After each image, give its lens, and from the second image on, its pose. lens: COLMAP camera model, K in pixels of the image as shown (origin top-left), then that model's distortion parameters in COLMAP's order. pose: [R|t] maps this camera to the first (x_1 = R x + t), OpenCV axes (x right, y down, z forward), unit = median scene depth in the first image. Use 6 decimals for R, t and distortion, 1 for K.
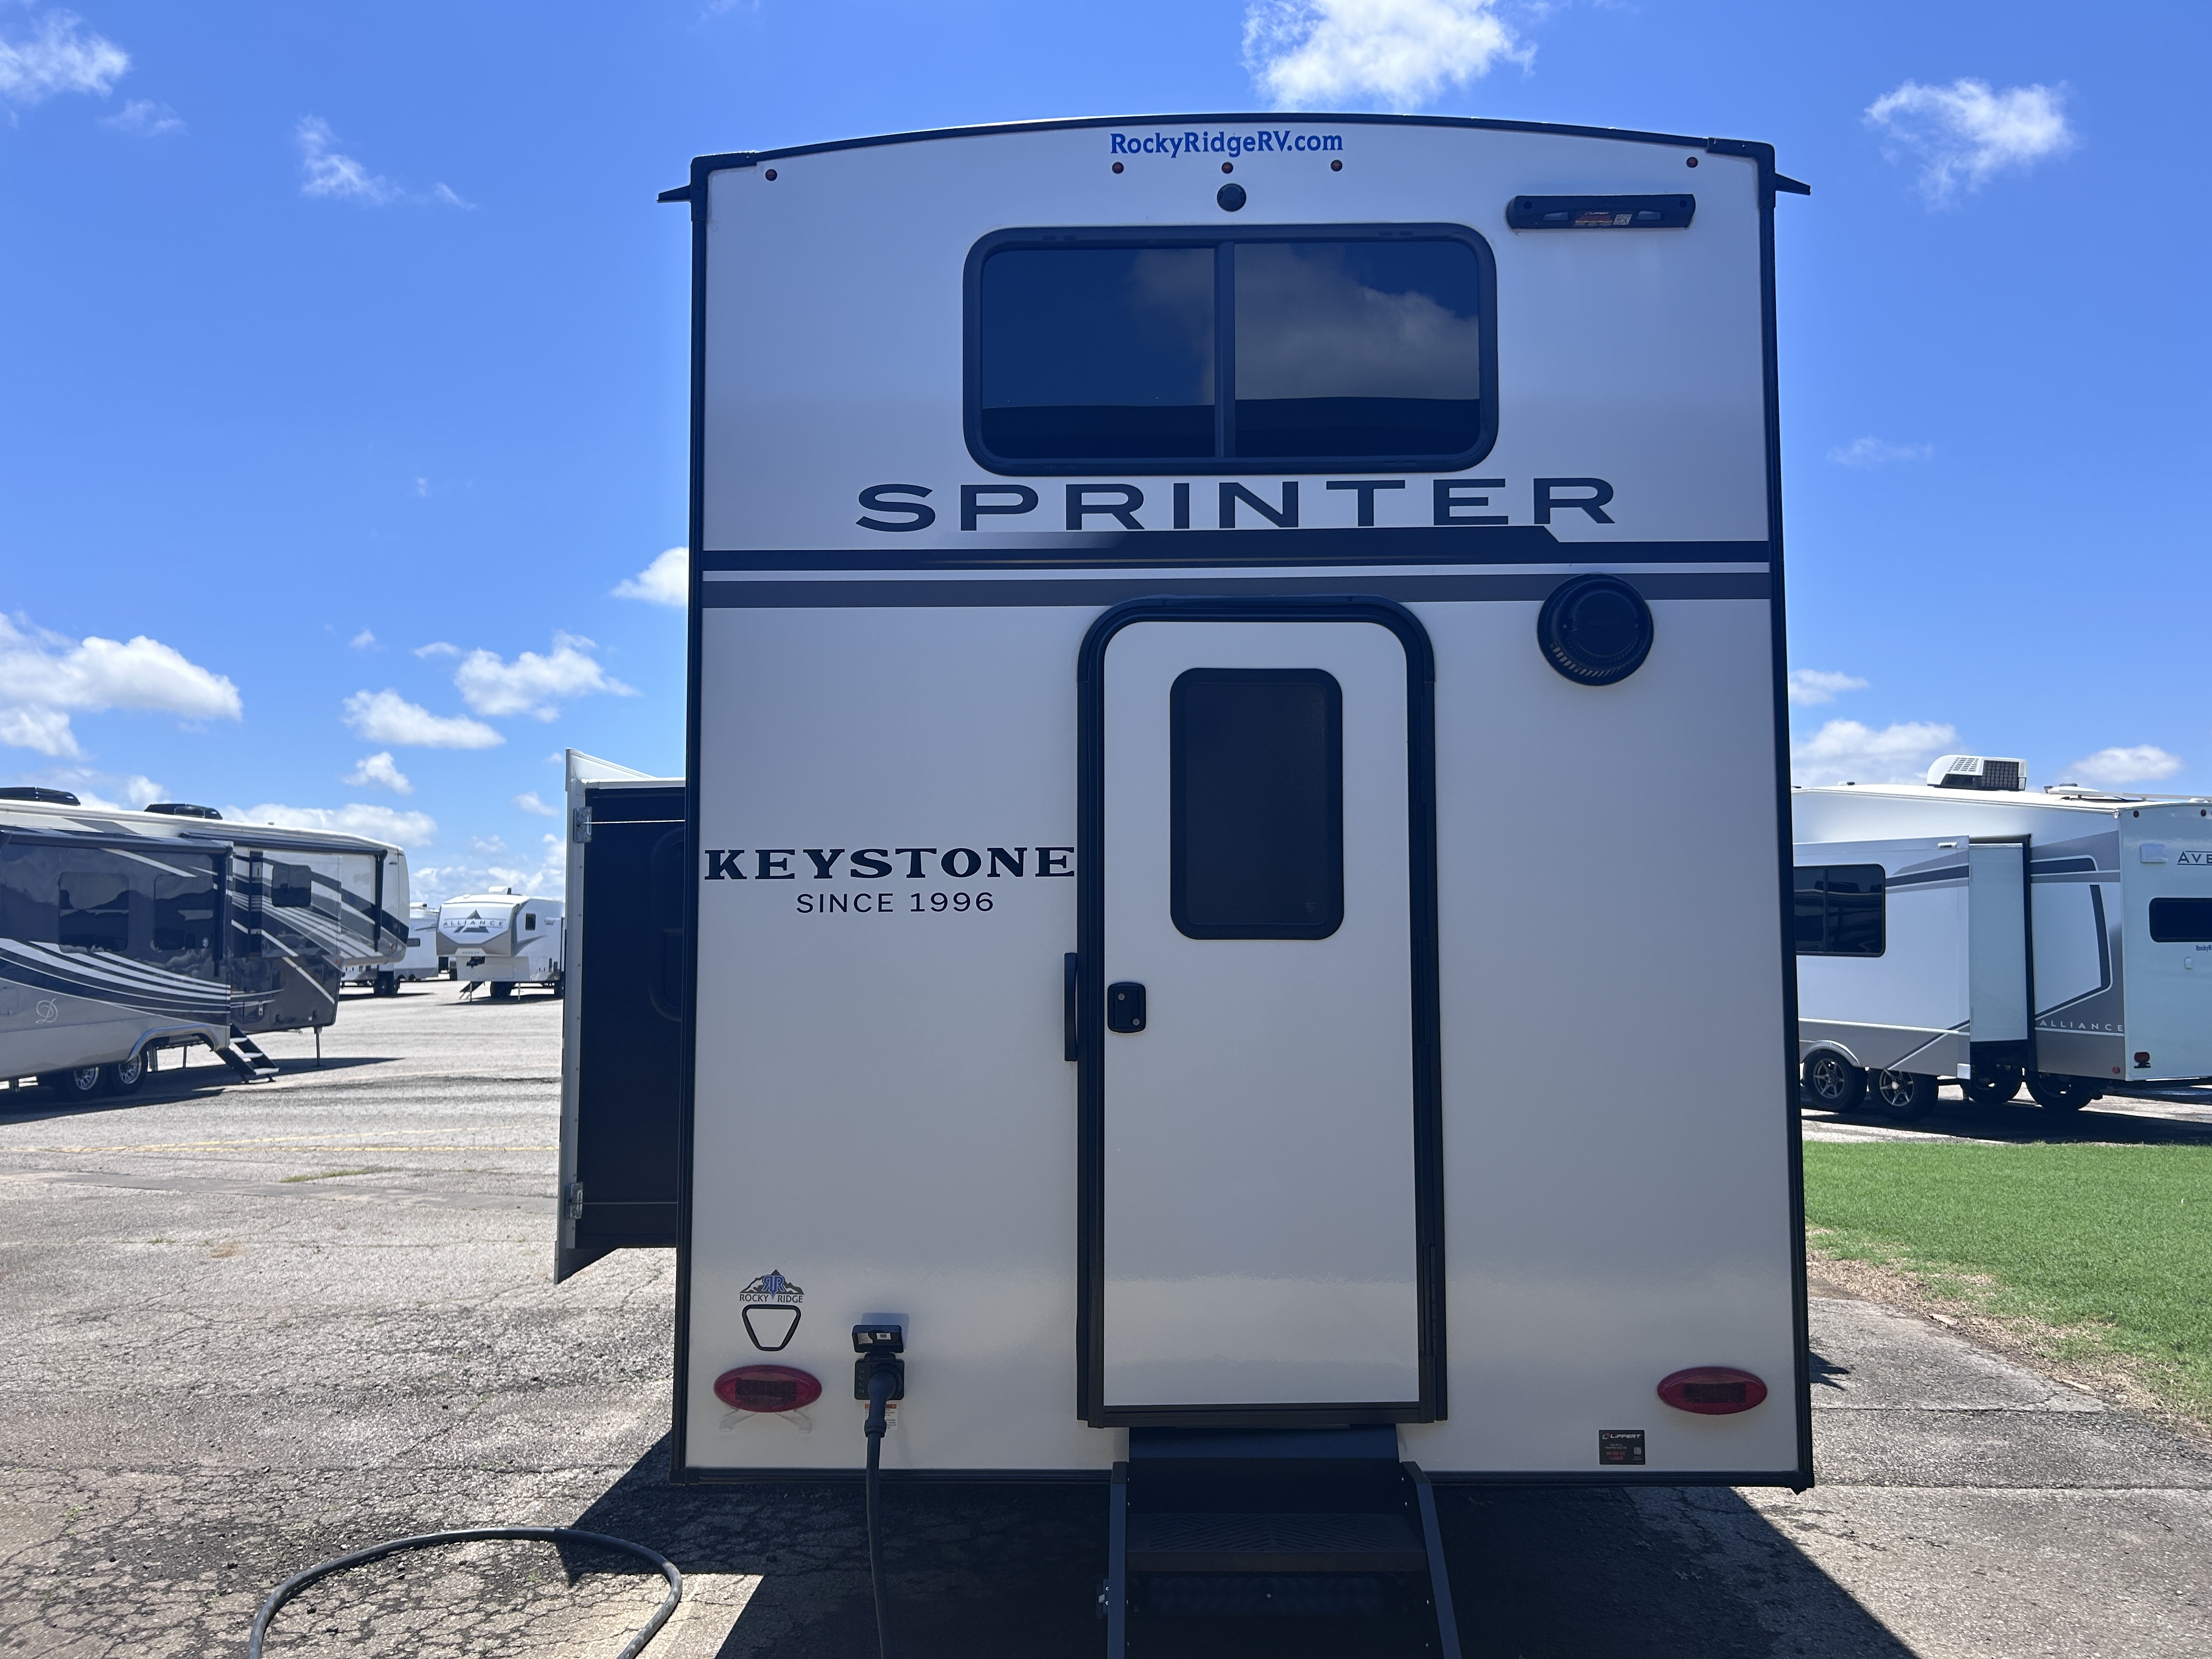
lens RADIAL K [[1651.9, 0, 1106.0], [0, 1651.9, 829.5], [0, 0, 1]] dist [0.090024, -0.092808]
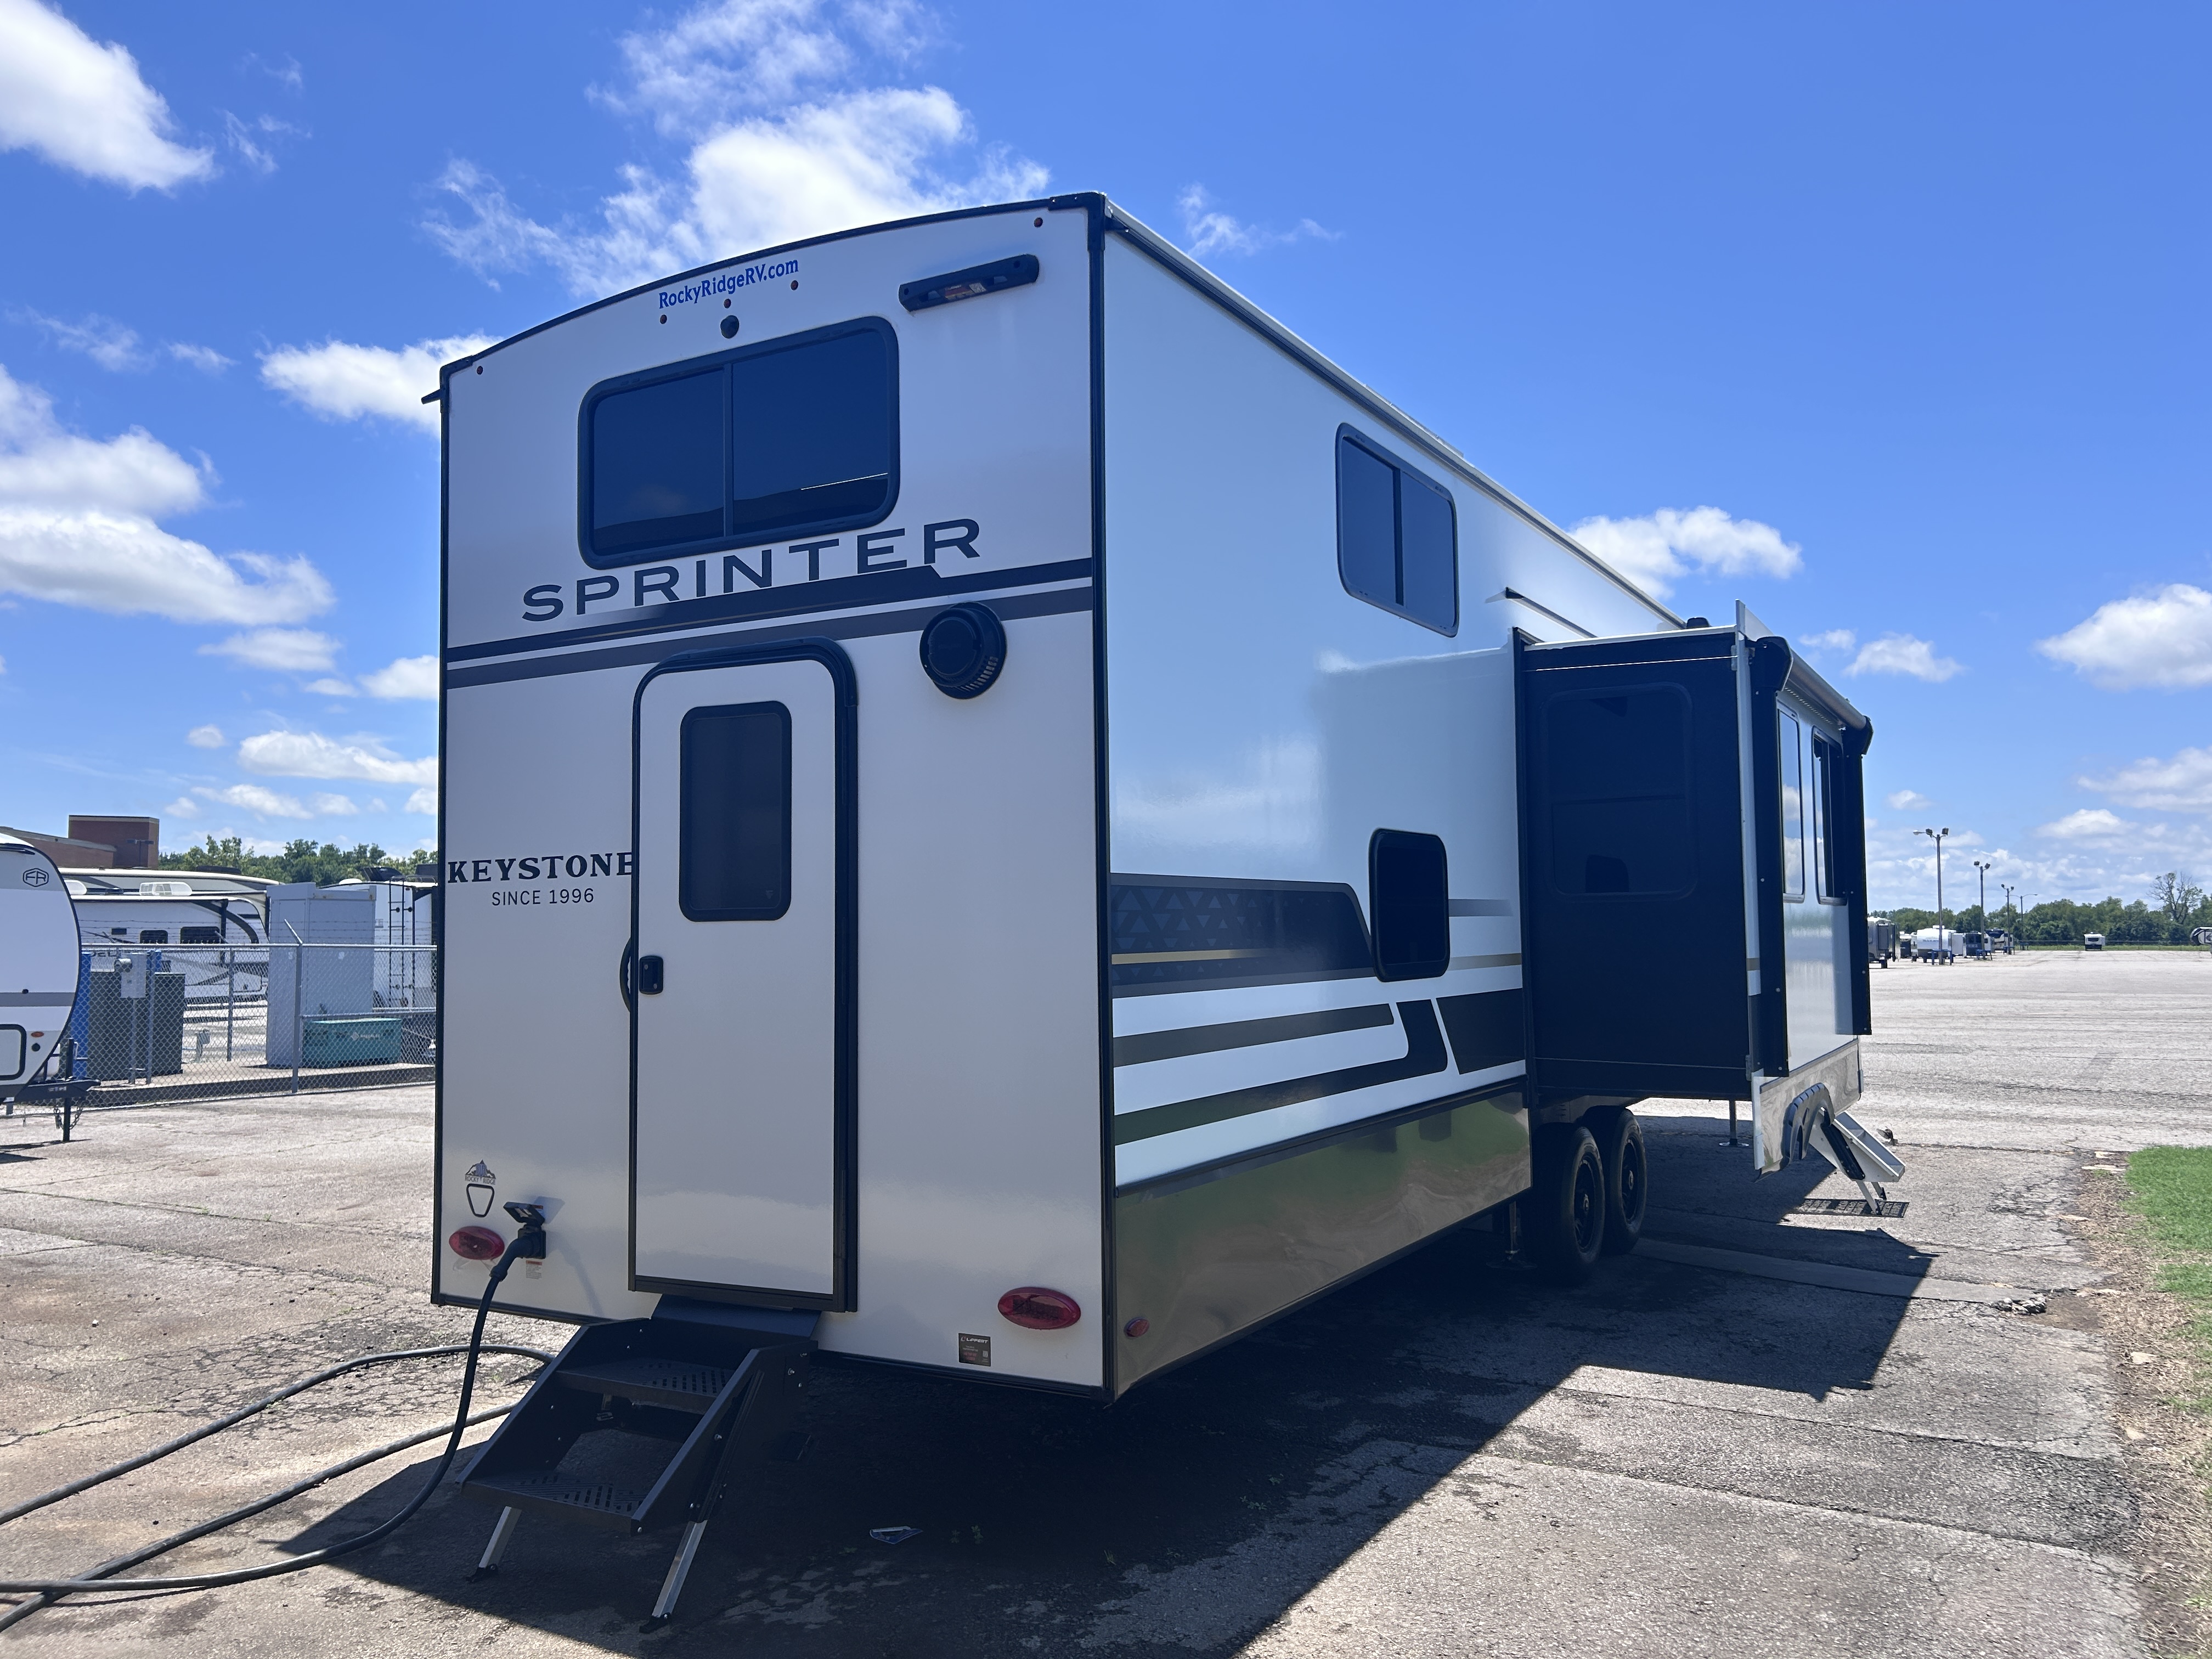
lens RADIAL K [[1655.9, 0, 1118.6], [0, 1655.9, 847.1], [0, 0, 1]] dist [0.076110, -0.089398]
pose [[0.876109, -0.031794, -0.481063, 0.927829], [0.041167, 0.999112, 0.008942, 0.010656], [0.480351, -0.027638, 0.876641, 0.035482]]
